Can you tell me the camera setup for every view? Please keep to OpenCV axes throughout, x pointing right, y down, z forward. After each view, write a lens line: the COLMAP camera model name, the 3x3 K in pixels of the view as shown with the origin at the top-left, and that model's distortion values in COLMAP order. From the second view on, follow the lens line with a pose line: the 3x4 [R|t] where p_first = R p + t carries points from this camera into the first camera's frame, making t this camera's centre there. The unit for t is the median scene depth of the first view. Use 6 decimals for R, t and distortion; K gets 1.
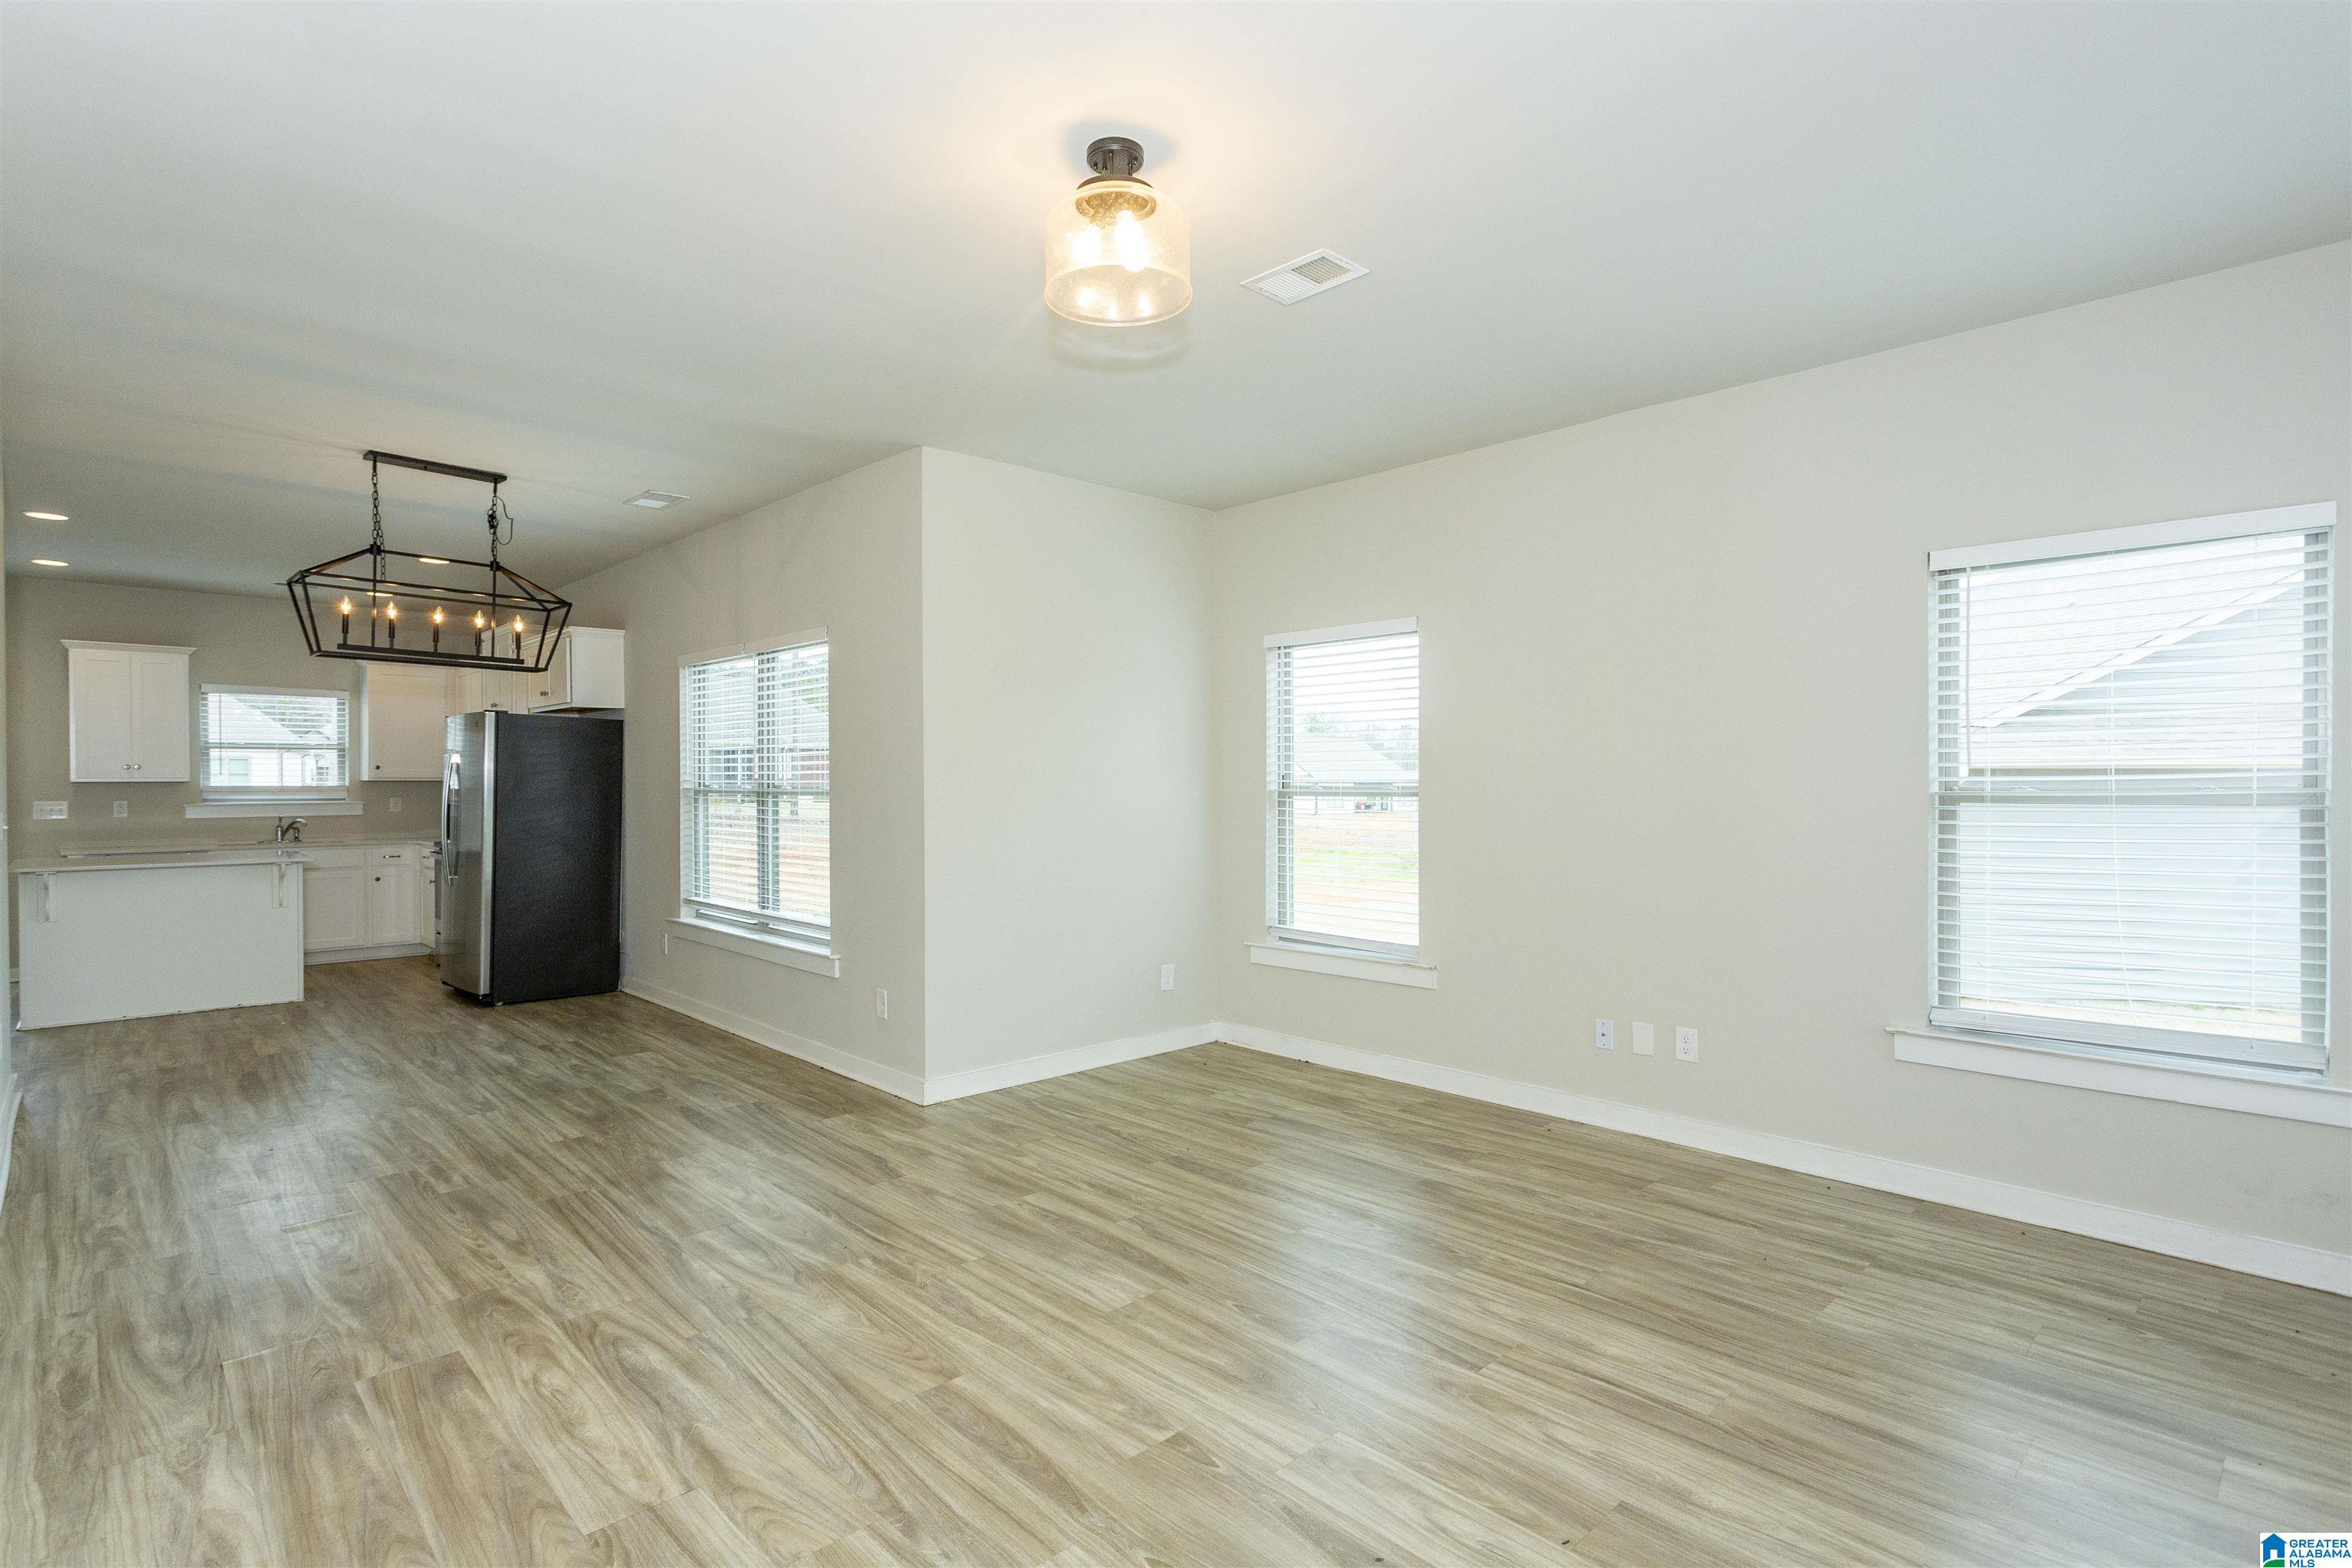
lens RADIAL K [[1126.5, 0, 1176.0], [0, 1126.5, 784.0], [0, 0, 1]] dist [0.001370, 0.000127]
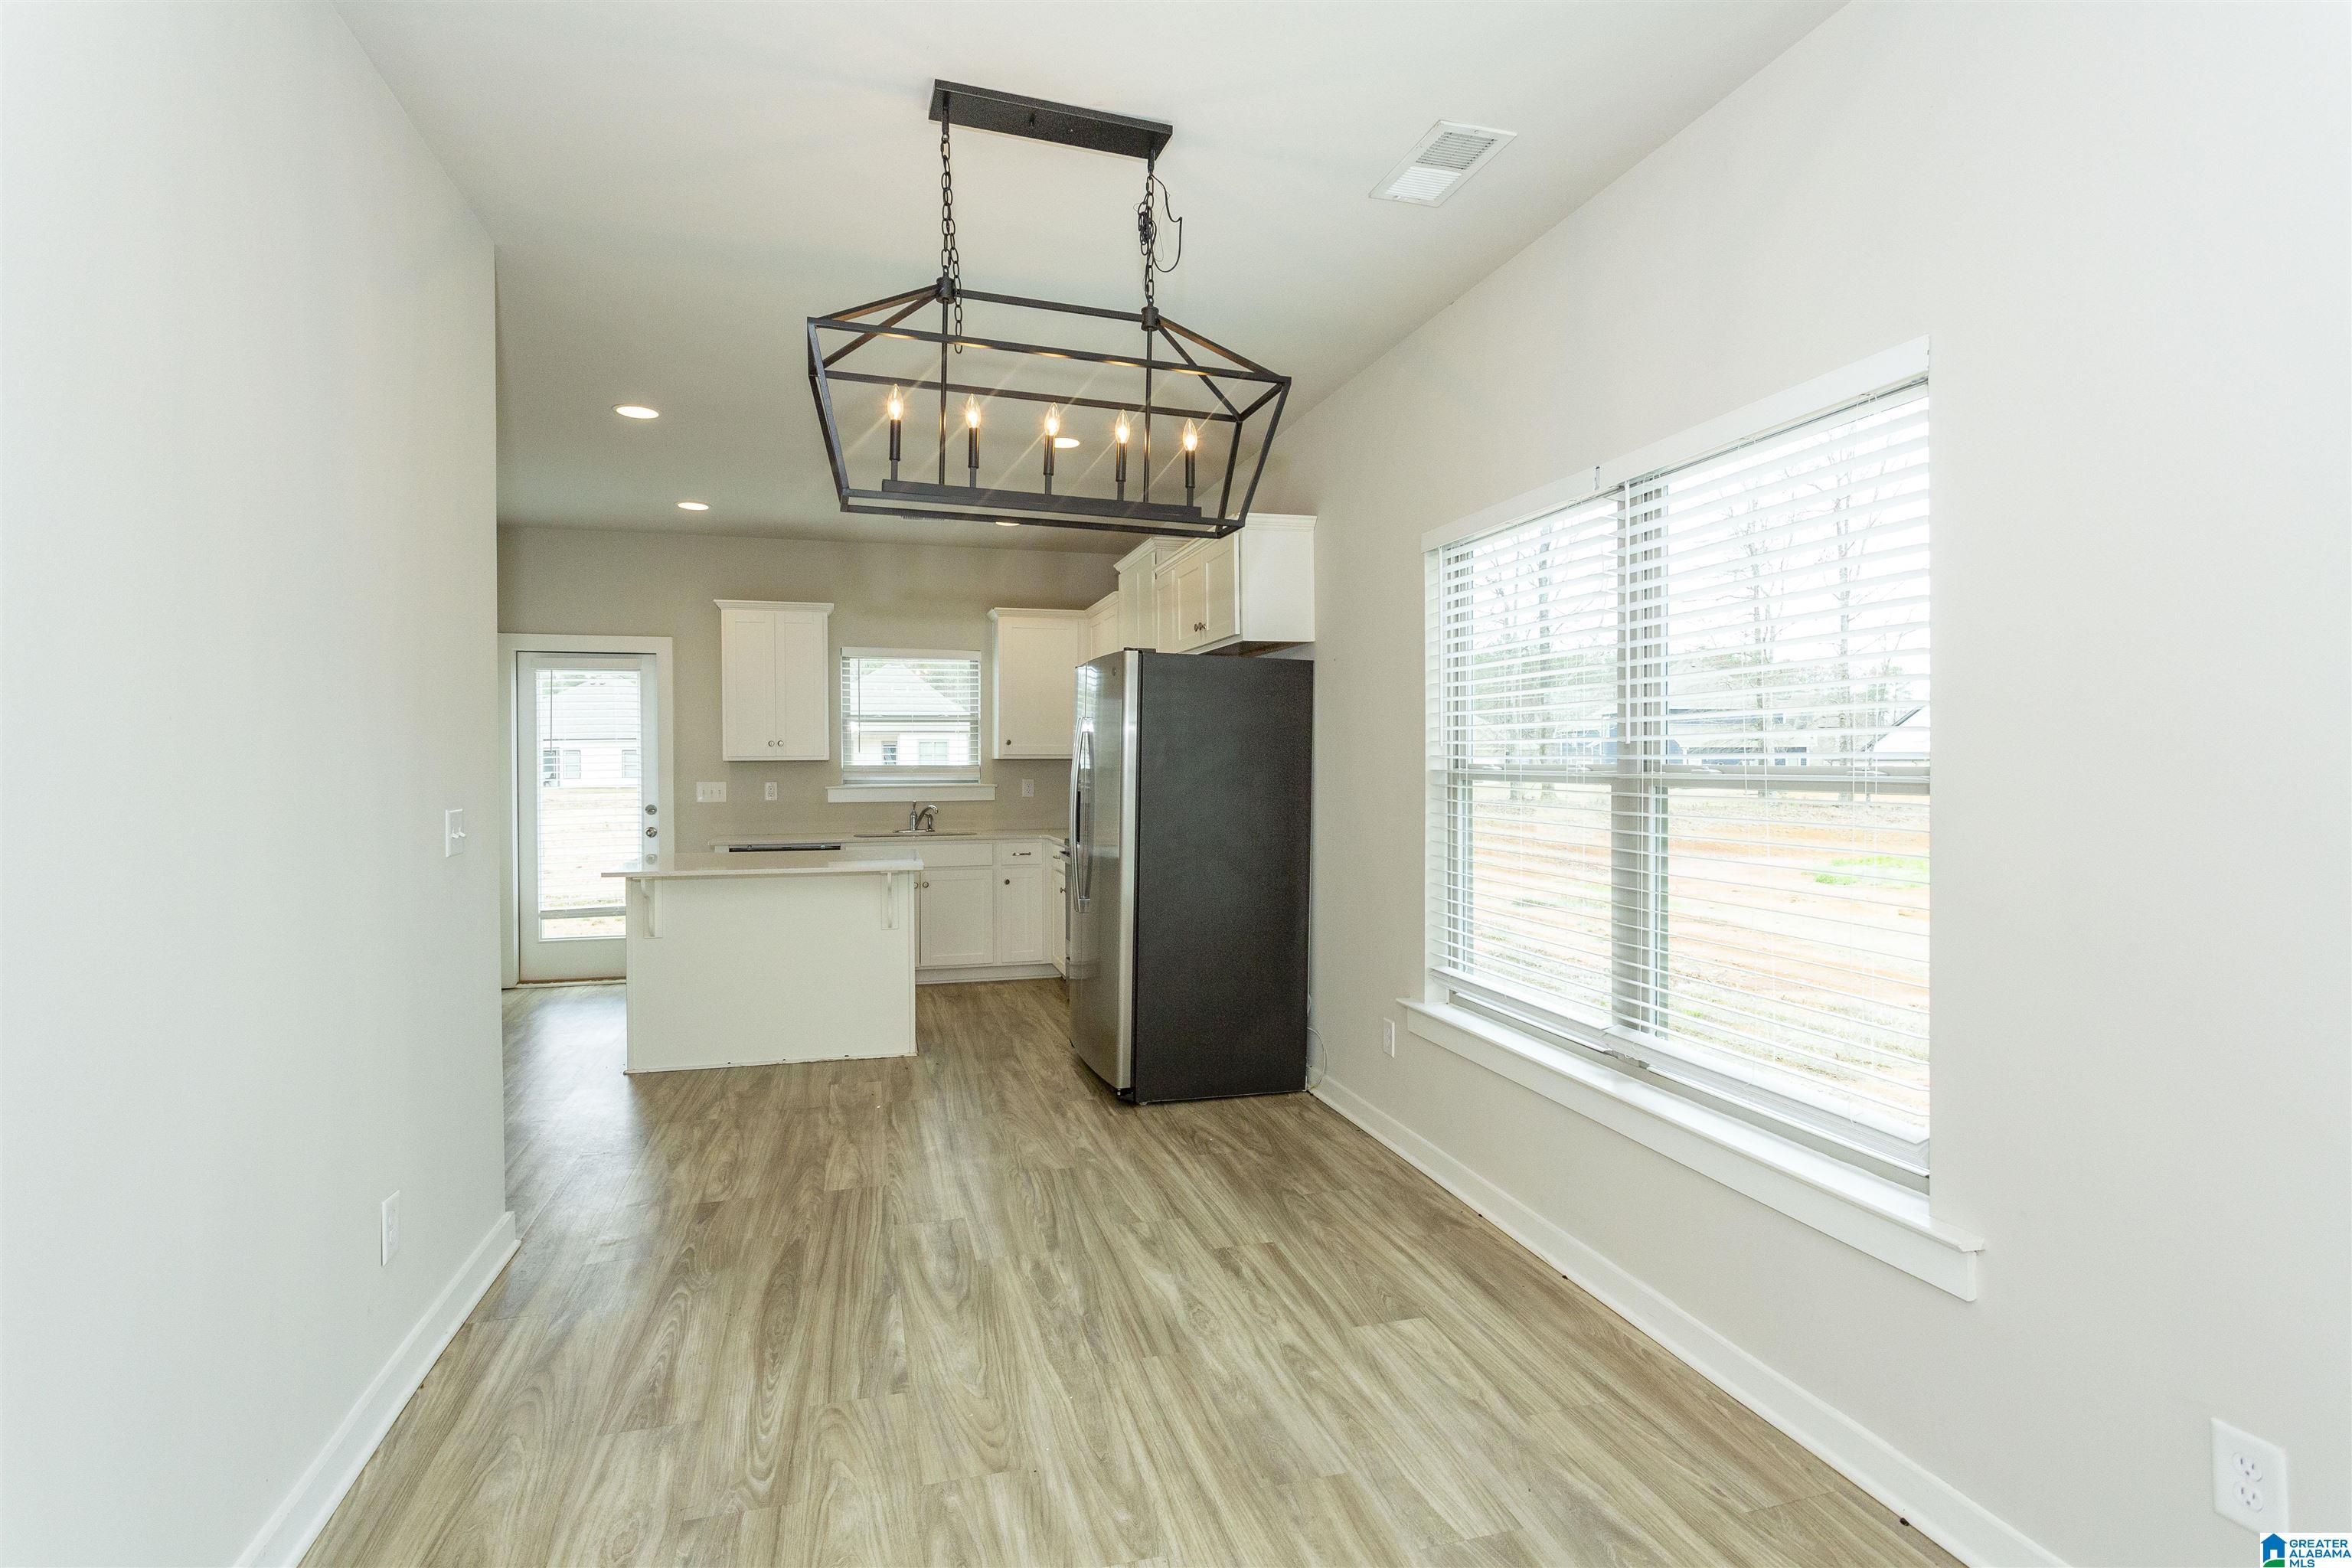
lens RADIAL K [[1151.1, 0, 1158.5], [0, 1151.1, 767.3], [0, 0, 1]] dist [0.000145, 0.000160]
pose [[0.871850, 0.002853, -0.489764, -0.424909], [-0.001363, 0.999993, 0.003400, 0.000624], [0.489771, -0.002297, 0.871848, 0.675676]]
